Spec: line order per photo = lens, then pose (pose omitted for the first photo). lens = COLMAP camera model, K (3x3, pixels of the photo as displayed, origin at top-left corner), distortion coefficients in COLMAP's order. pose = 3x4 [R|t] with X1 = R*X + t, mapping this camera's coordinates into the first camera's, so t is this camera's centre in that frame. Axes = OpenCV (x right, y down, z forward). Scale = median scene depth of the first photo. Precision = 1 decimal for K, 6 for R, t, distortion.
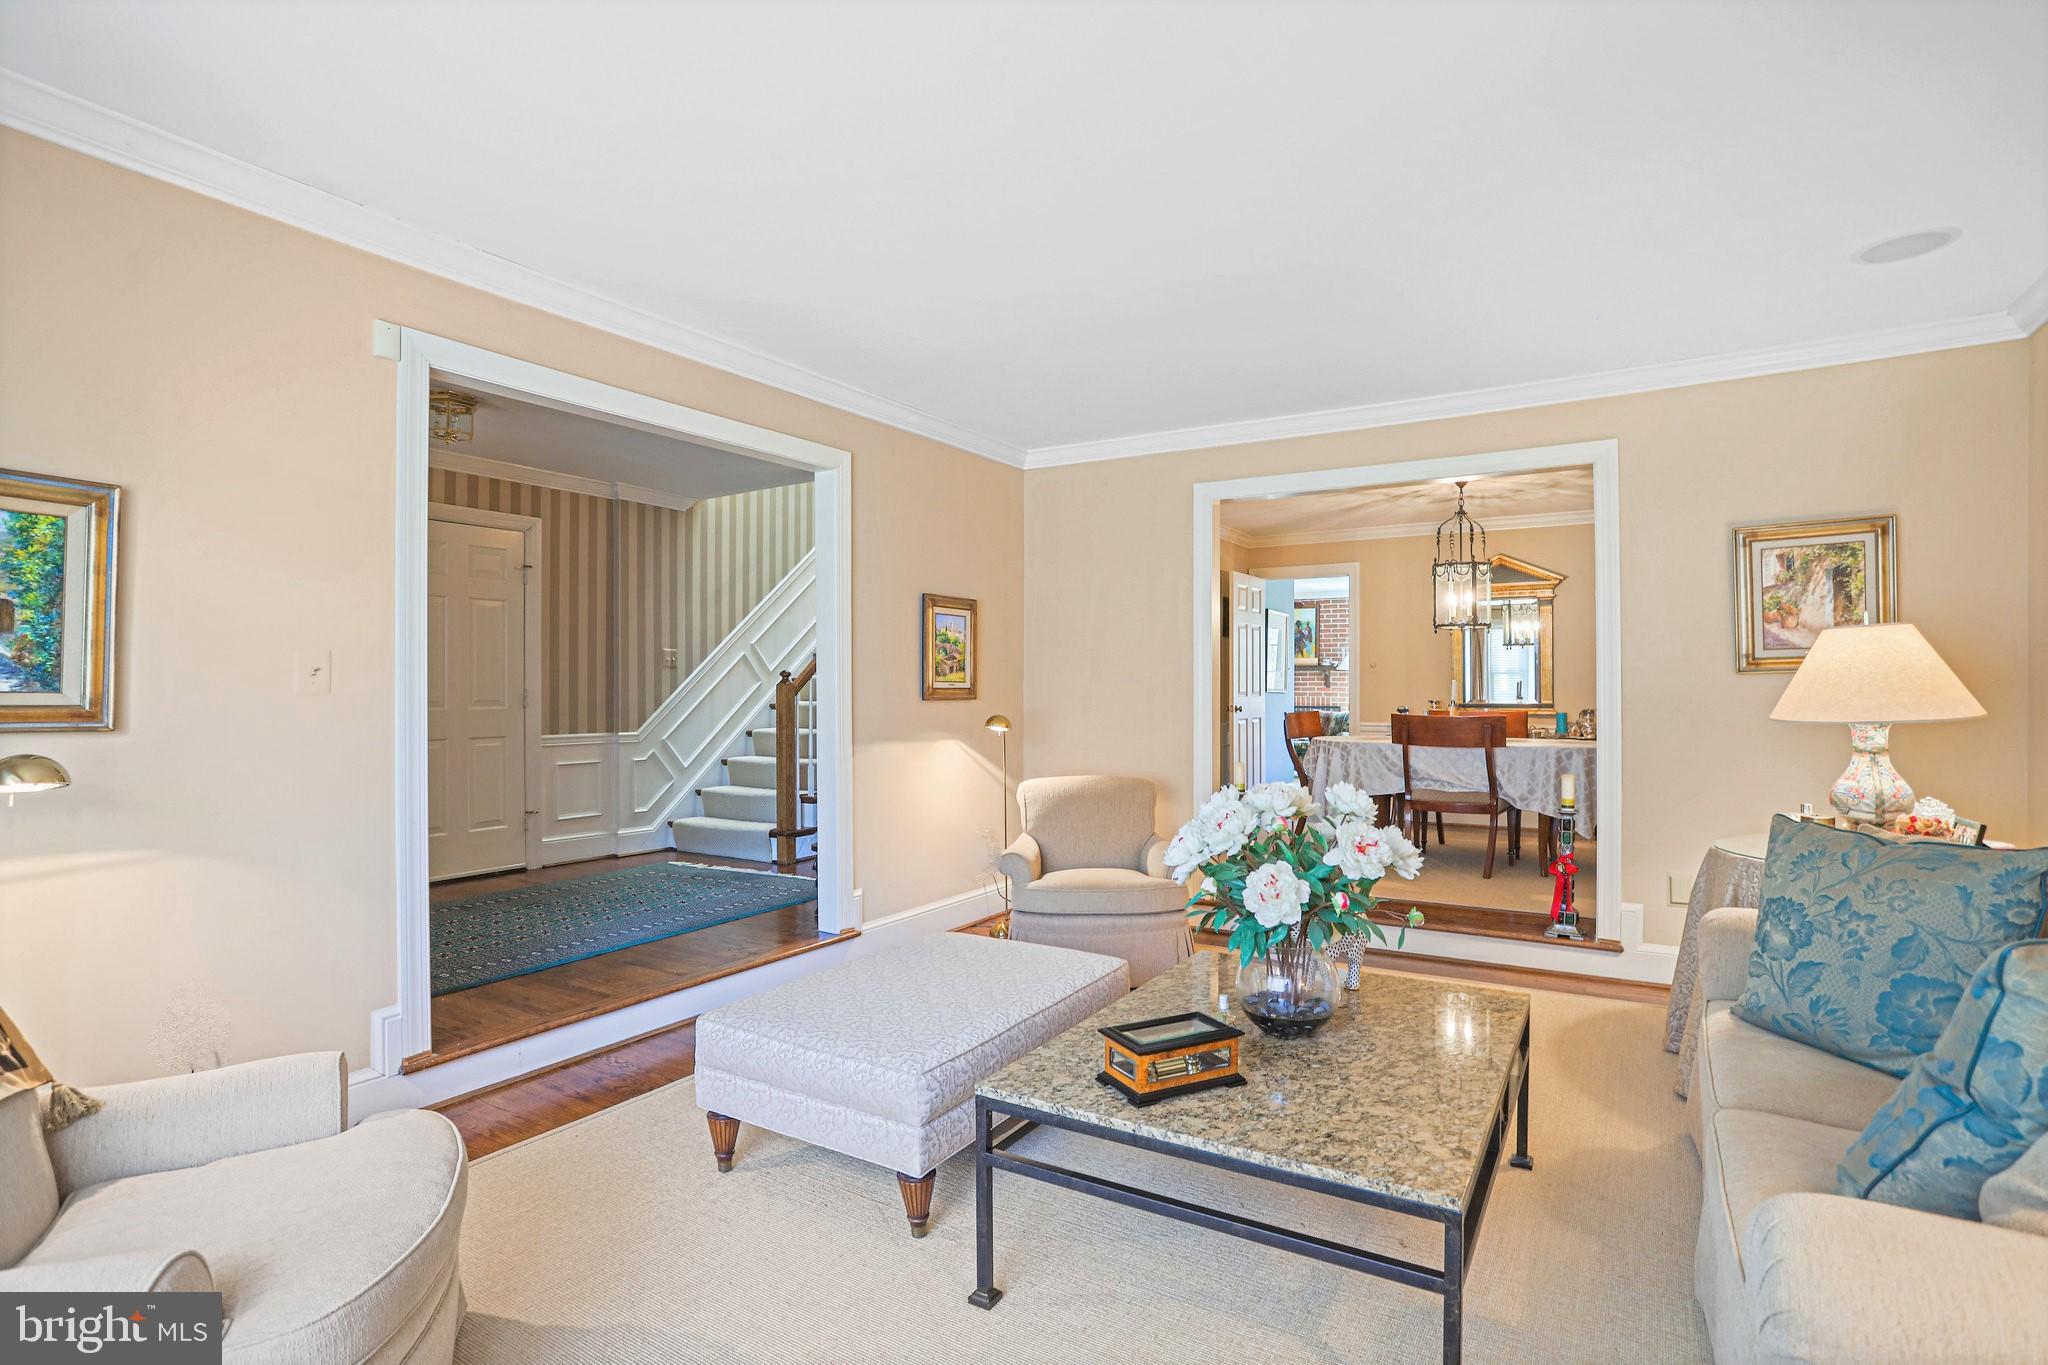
lens RADIAL K [[1001.9, 0, 1025.6], [0, 1001.9, 679.3], [0, 0, 1]] dist [0.004177, 0.002941]
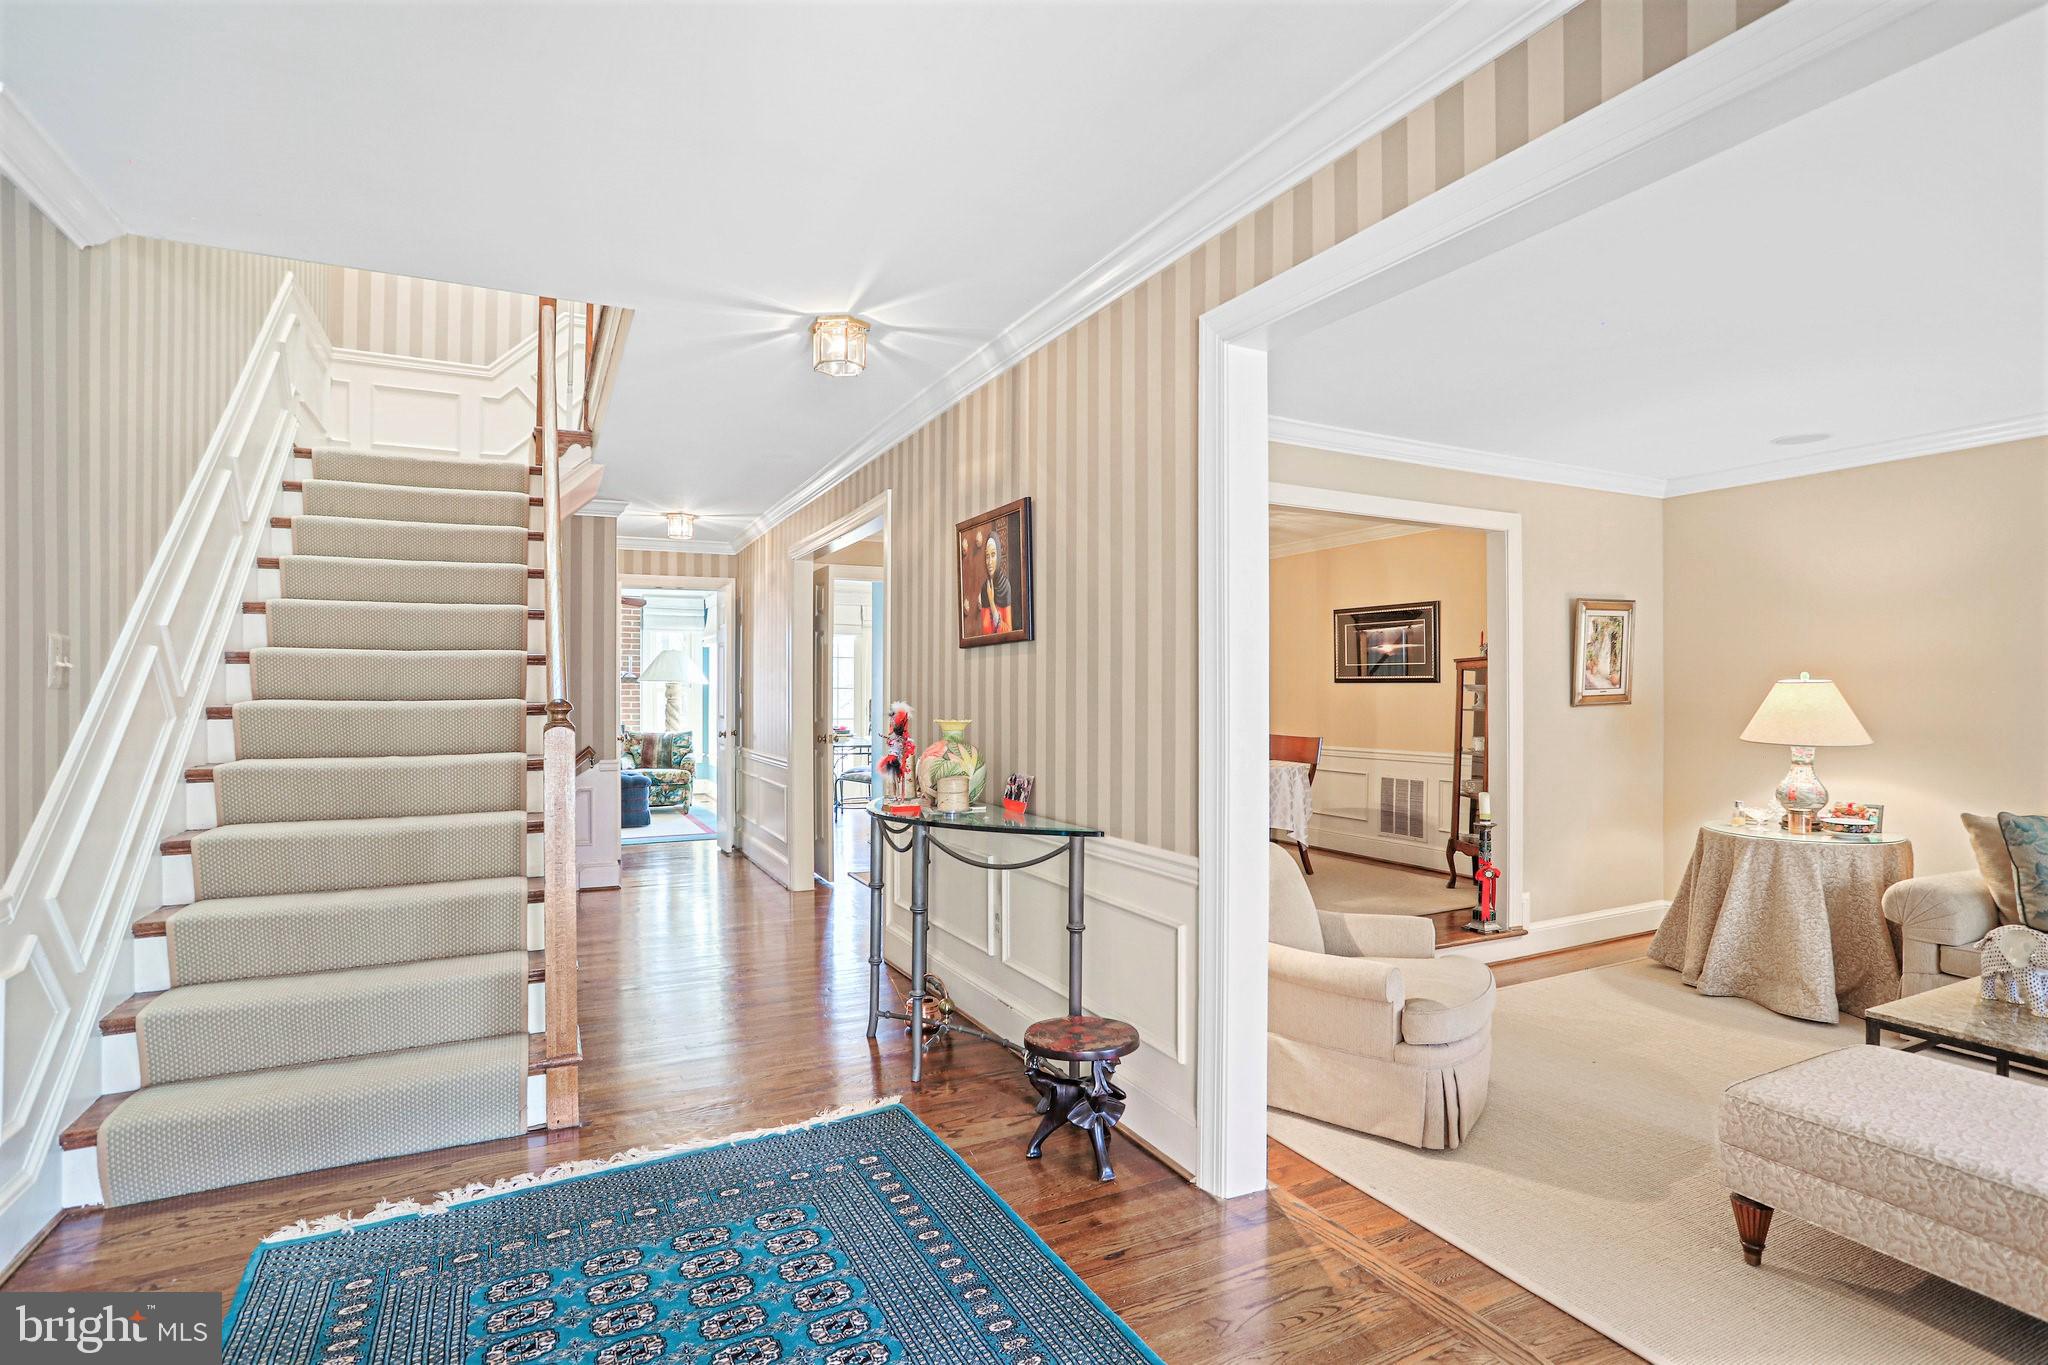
lens RADIAL K [[1001.9, 0, 1023.1], [0, 1001.9, 686.4], [0, 0, 1]] dist [0.004177, 0.002941]
pose [[0.532963, 0.007847, 0.846102, -0.832862], [-0.005135, 0.999969, -0.006039, -0.021927], [-0.846123, -0.001126, 0.532987, 0.934649]]
